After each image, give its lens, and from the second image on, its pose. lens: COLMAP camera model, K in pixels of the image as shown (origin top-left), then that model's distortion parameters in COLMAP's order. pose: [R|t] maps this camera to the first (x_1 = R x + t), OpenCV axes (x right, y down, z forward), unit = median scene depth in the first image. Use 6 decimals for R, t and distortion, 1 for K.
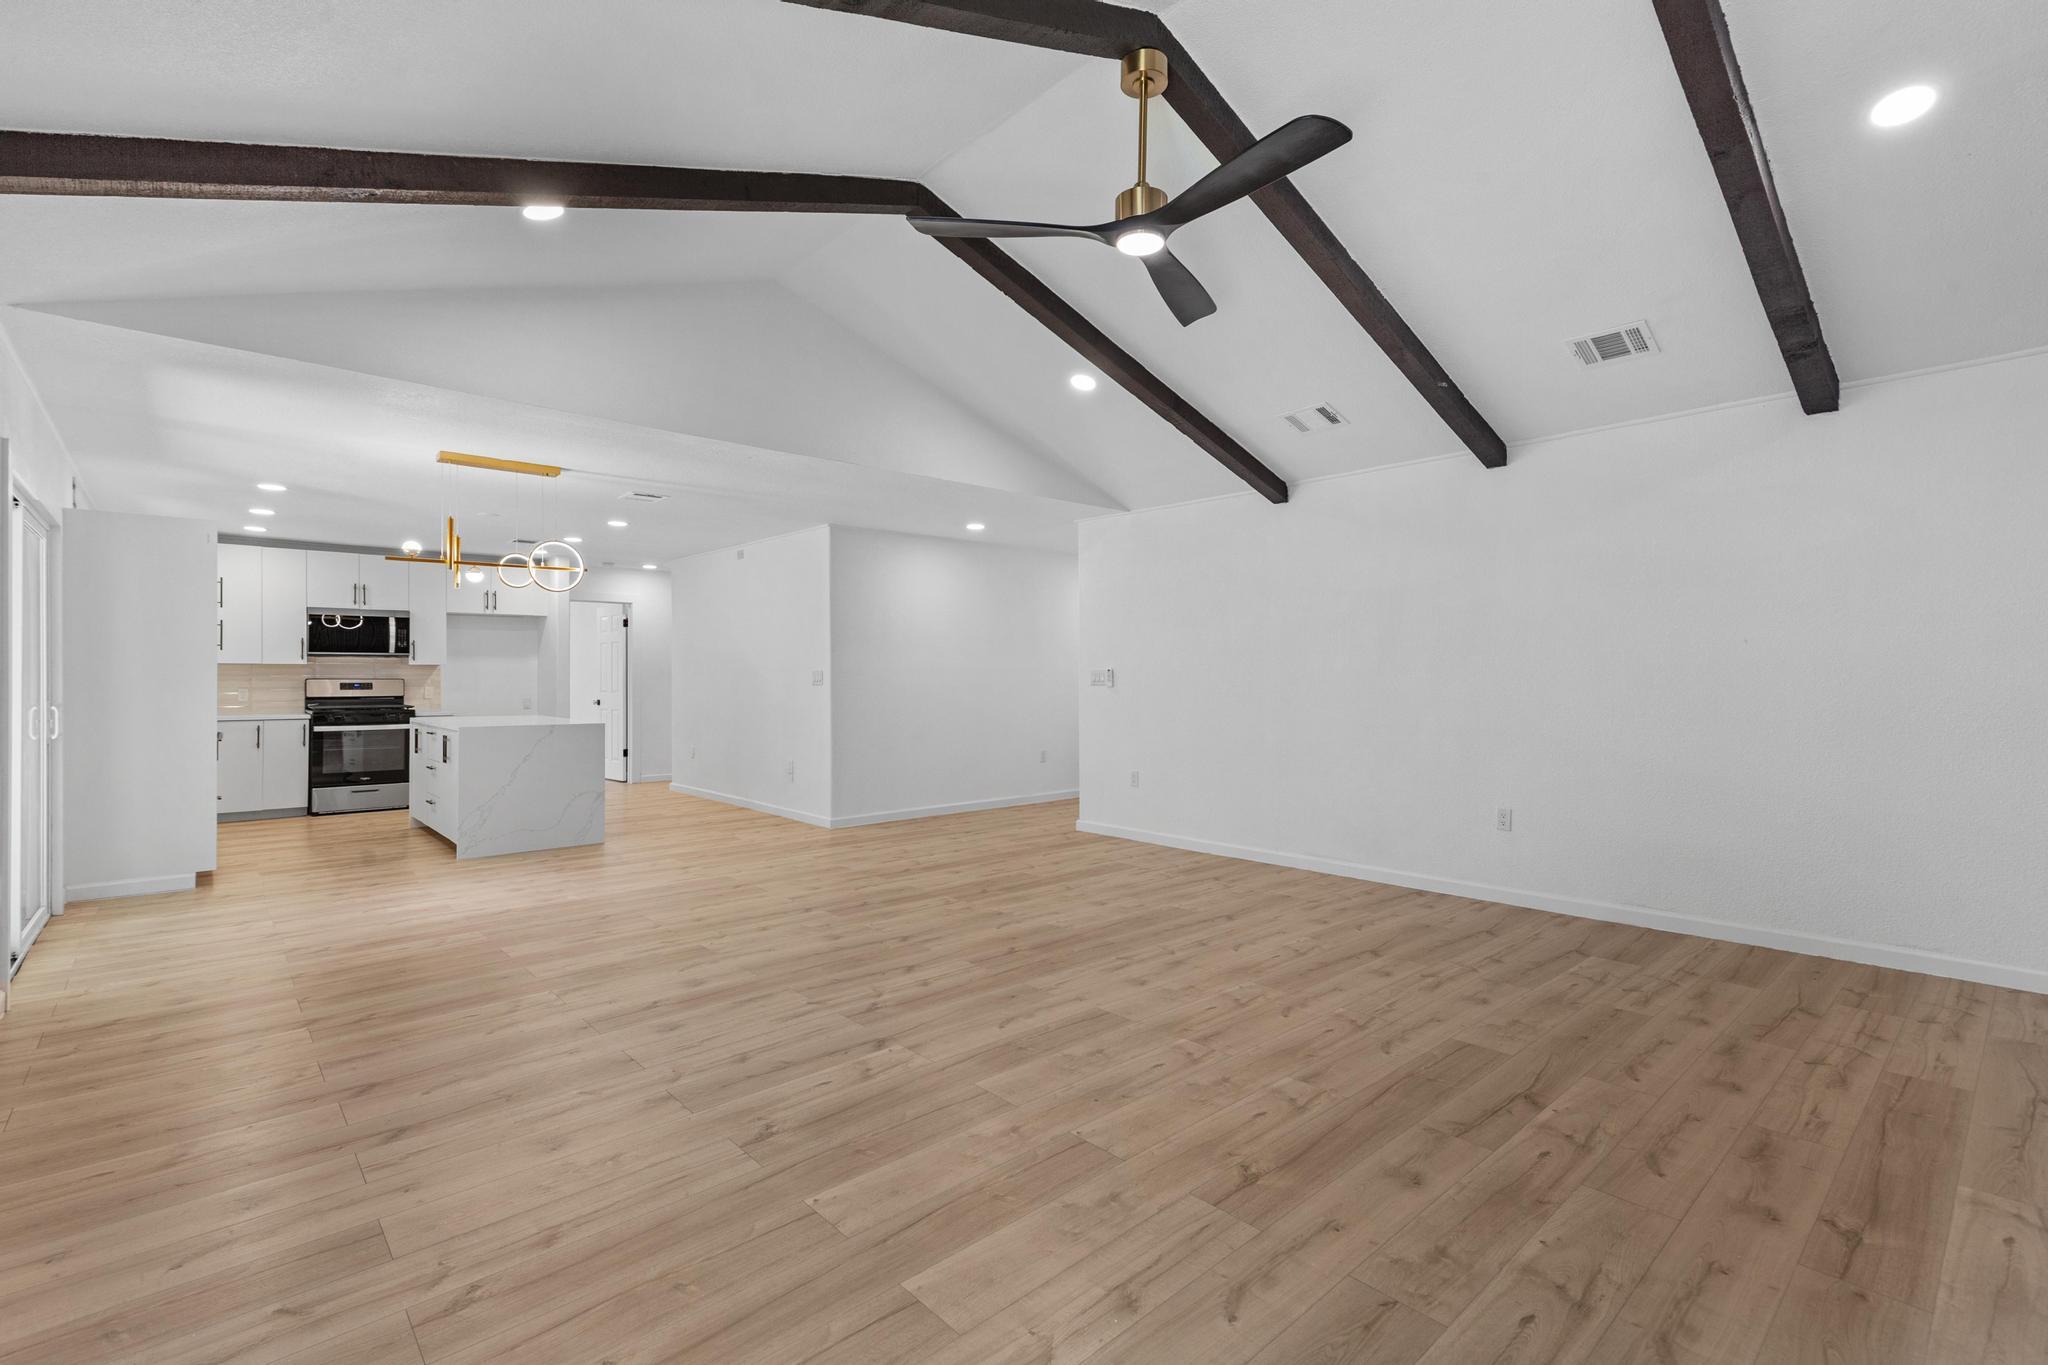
lens RADIAL K [[922.9, 0, 1019.0], [0, 922.9, 674.4], [0, 0, 1]] dist [0.007909, -0.000179]
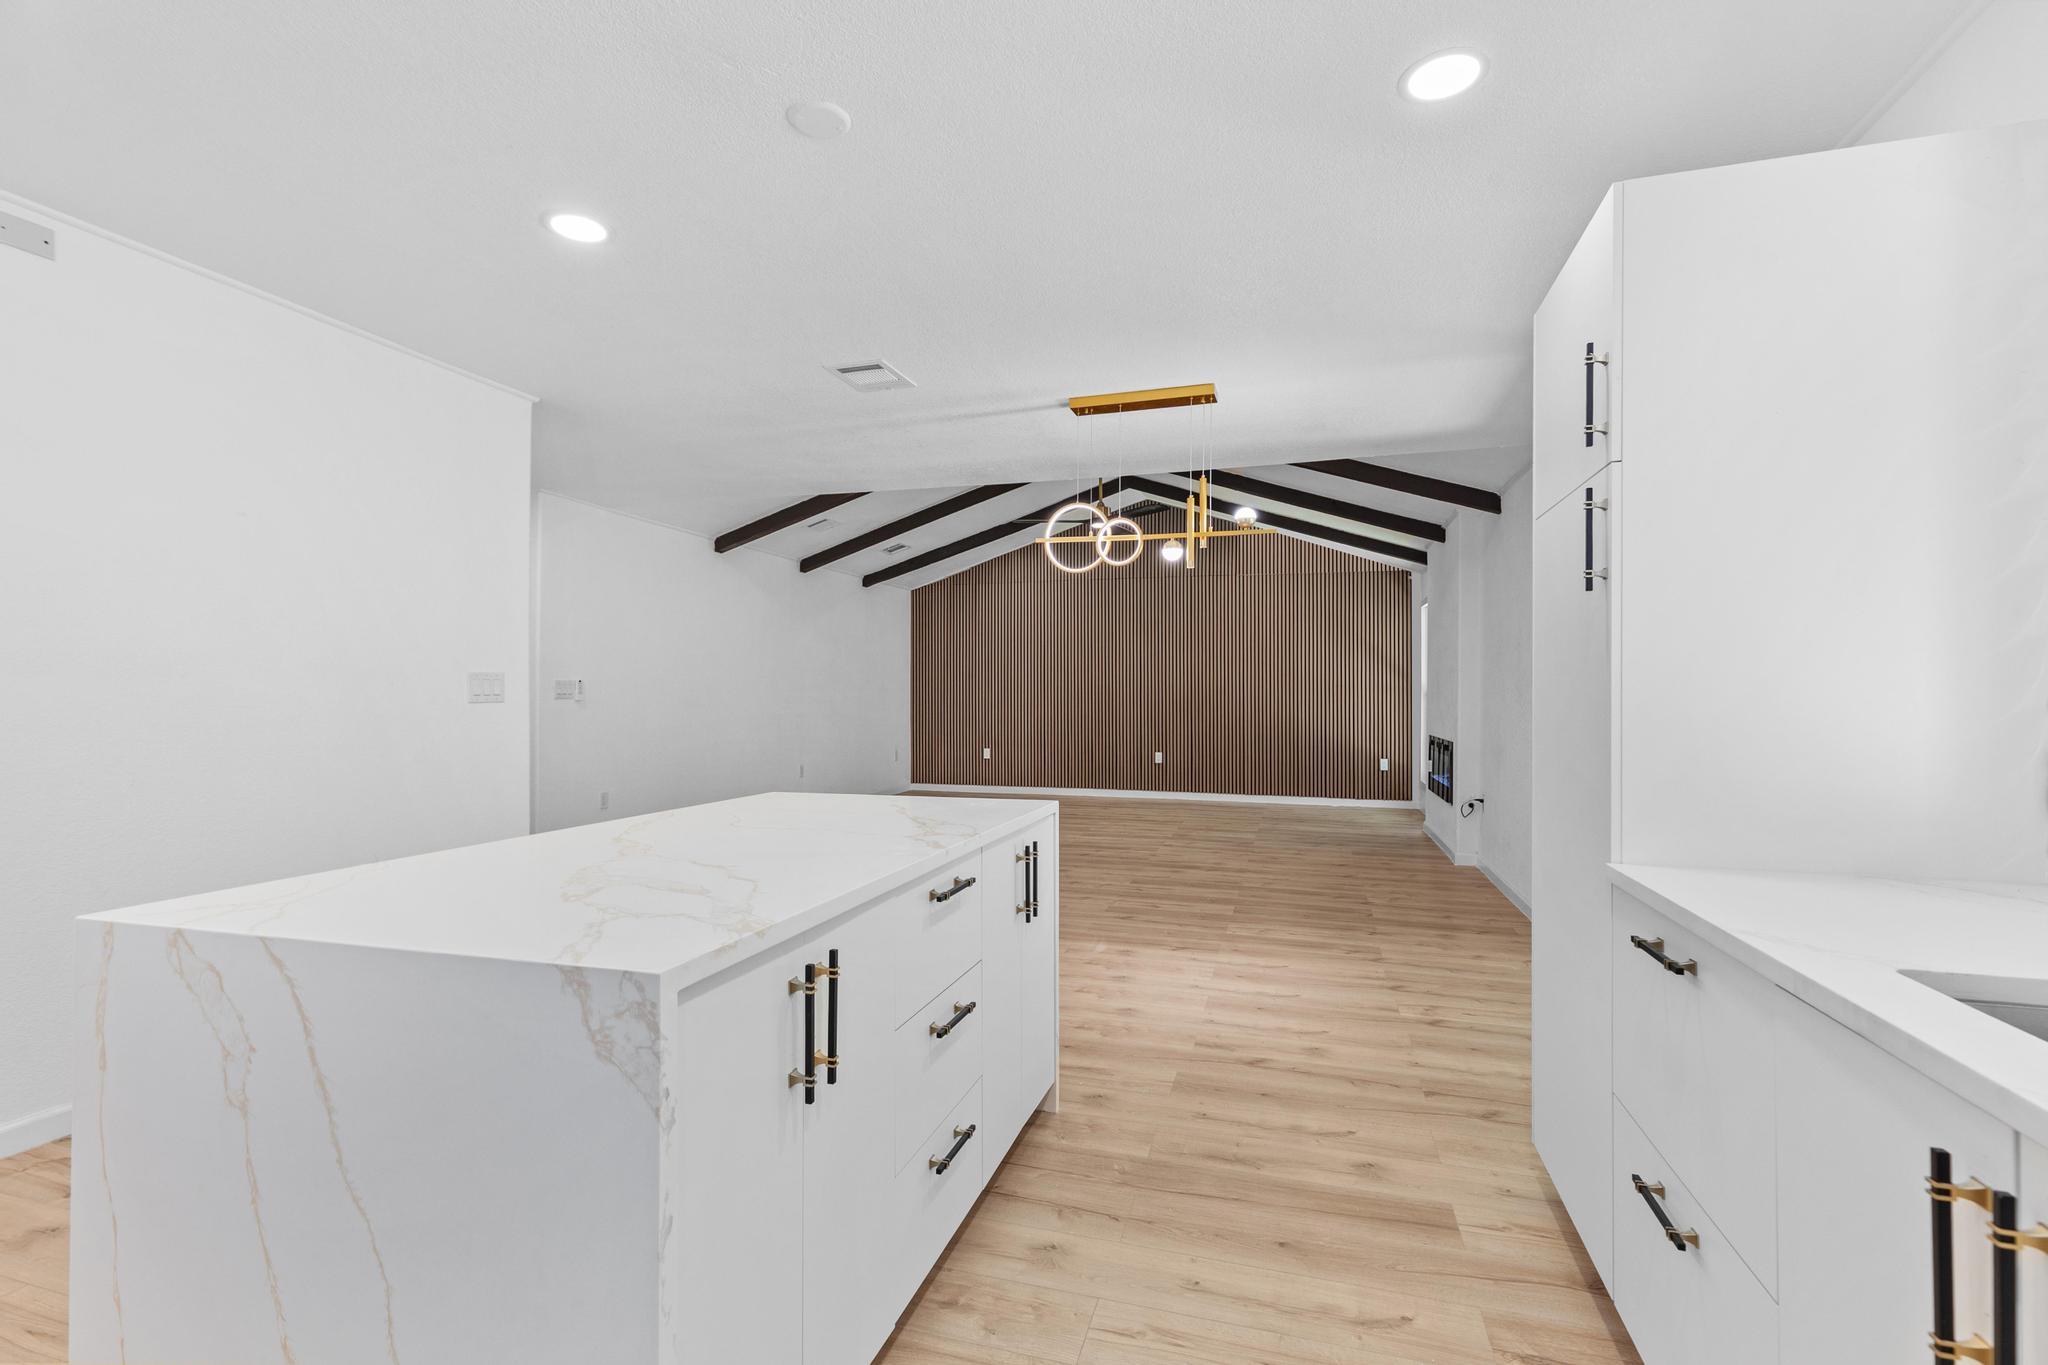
lens RADIAL K [[924.6, 0, 1019.3], [0, 924.6, 686.9], [0, 0, 1]] dist [0.008754, -0.000718]
pose [[-0.516296, 0.005760, 0.856391, -0.774950], [-0.004966, 0.999940, -0.009719, 0.006164], [-0.856396, -0.009271, -0.516236, 0.993591]]
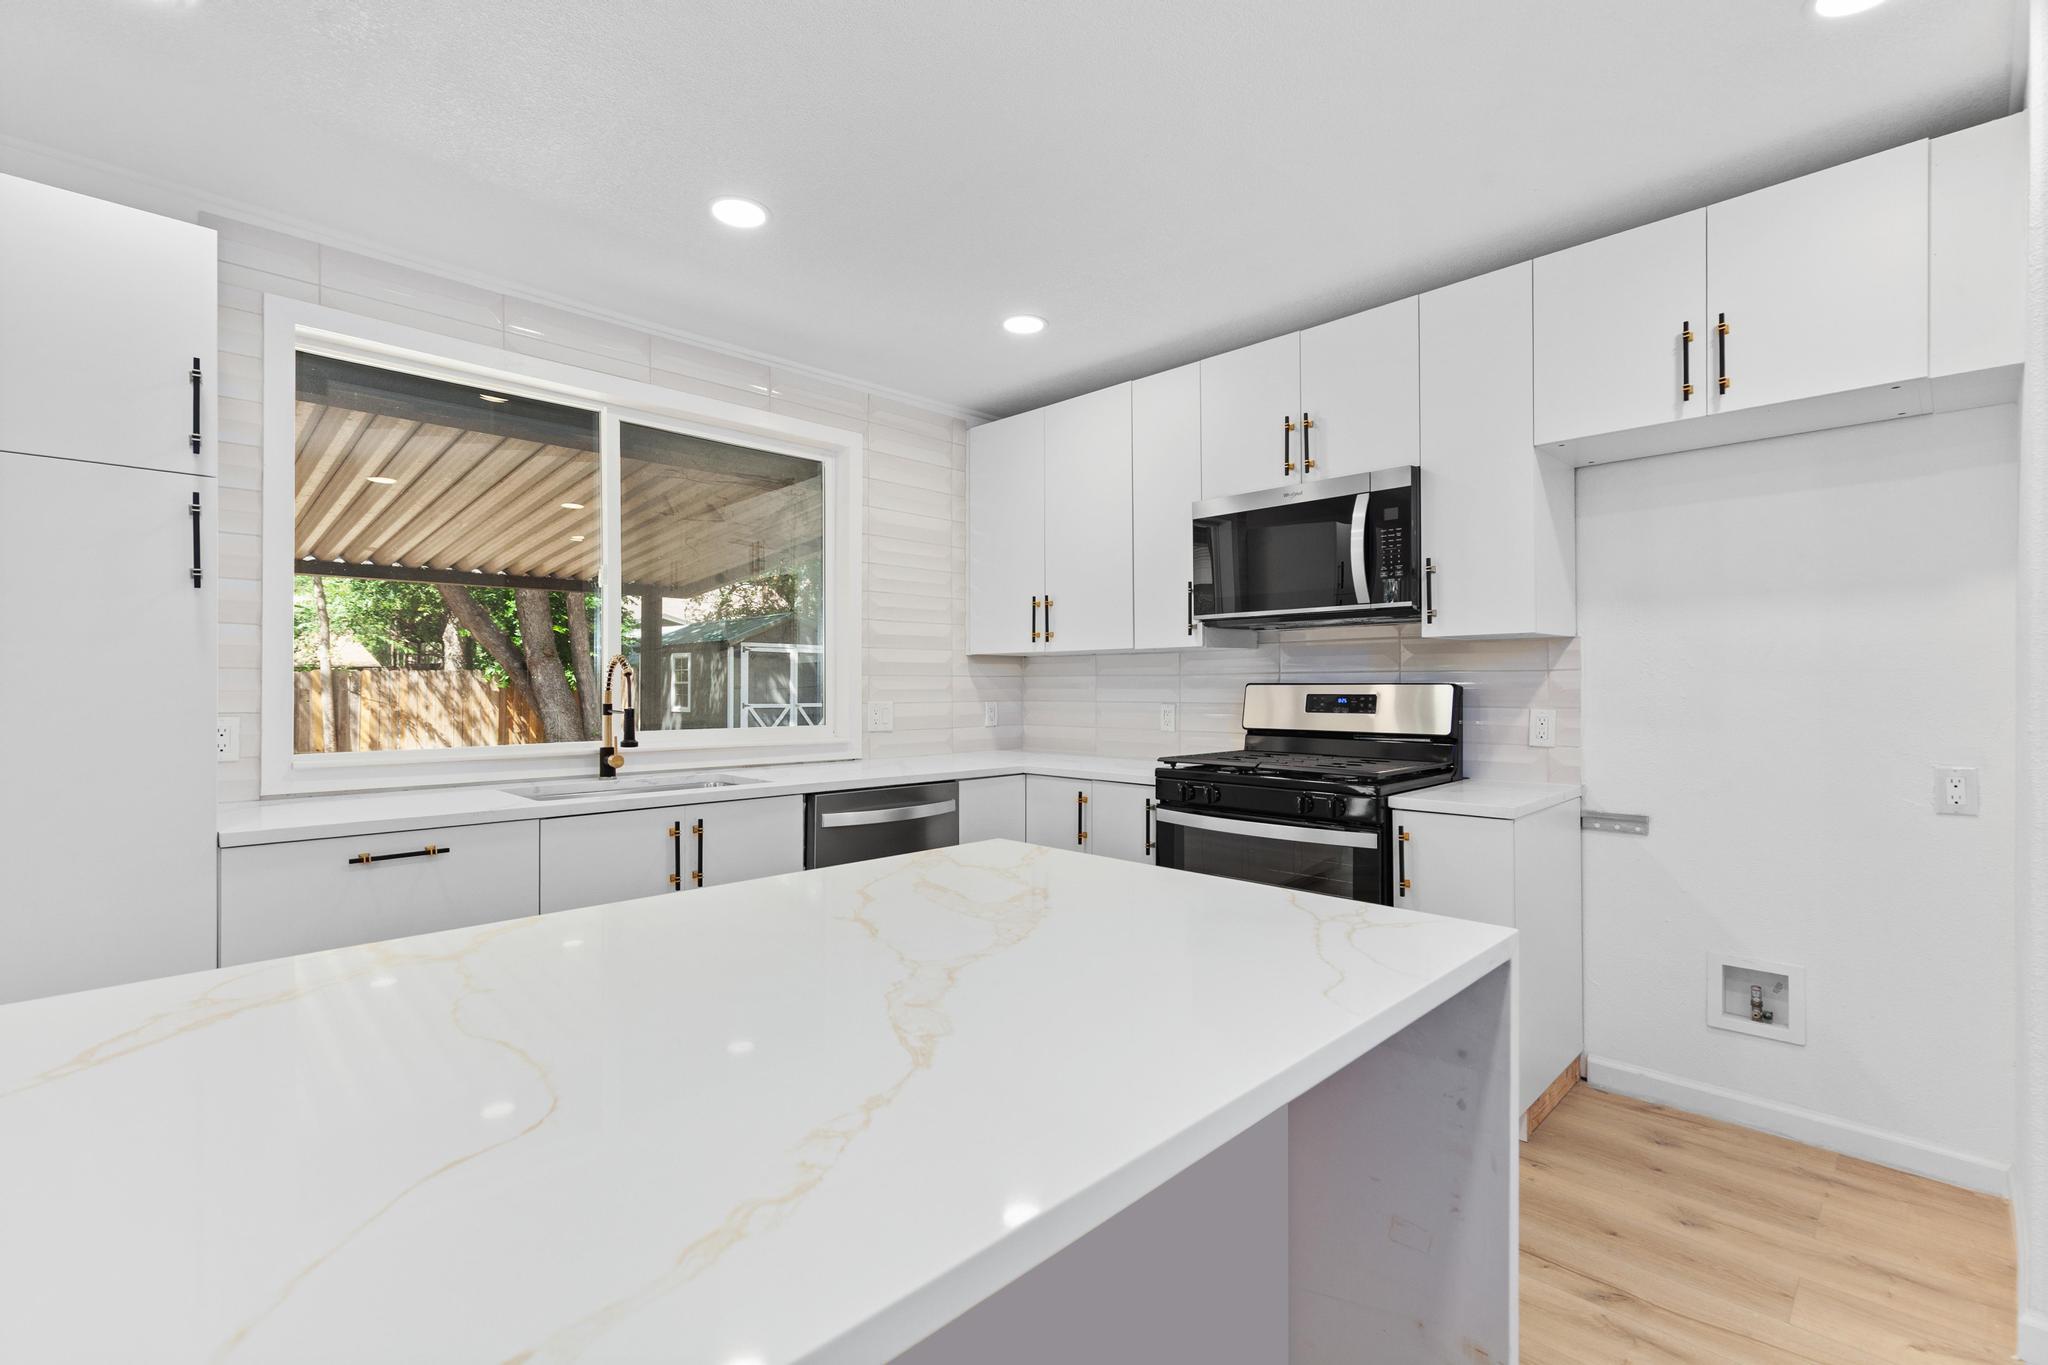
lens RADIAL K [[918.8, 0, 1018.2], [0, 918.8, 688.4], [0, 0, 1]] dist [0.007481, -0.000823]
pose [[0.054147, 0.001766, -0.998531, -0.402442], [0.002608, 0.999995, 0.001910, 0.006399], [0.998530, -0.002708, 0.054142, 0.961439]]
